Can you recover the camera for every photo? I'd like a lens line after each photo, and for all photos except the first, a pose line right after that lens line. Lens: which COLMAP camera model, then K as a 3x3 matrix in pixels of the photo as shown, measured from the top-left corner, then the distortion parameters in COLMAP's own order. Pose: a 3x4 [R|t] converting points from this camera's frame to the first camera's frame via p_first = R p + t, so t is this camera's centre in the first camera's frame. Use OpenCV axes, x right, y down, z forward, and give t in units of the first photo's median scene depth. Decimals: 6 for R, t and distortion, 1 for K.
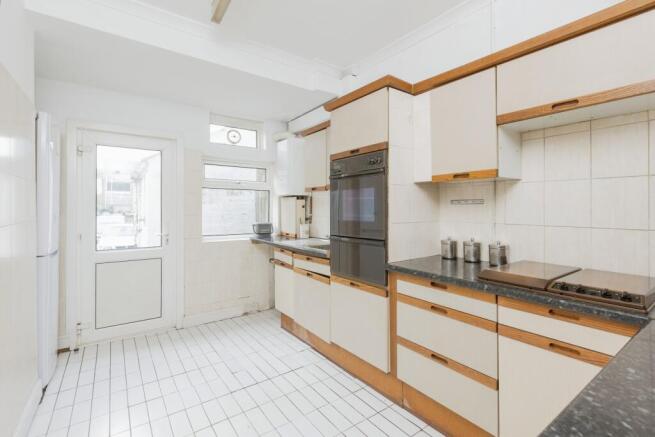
lens RADIAL K [[295.2, 0, 354.8], [0, 295.2, 208.2], [0, 0, 1]] dist [-0.001977, 0.000298]
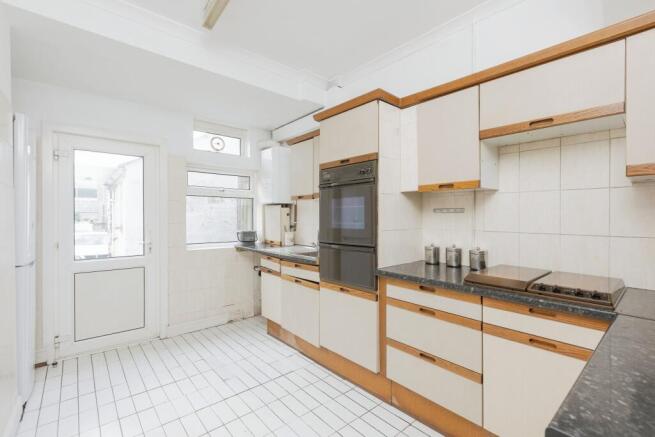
lens RADIAL K [[295.2, 0, 324.3], [0, 295.2, 218.6], [0, 0, 1]] dist [-0.001977, 0.000298]
pose [[0.996278, 0.001154, 0.086189, -0.164638], [-0.001878, 0.999964, 0.008315, -0.000384], [-0.086177, -0.008446, 0.996244, -0.025542]]
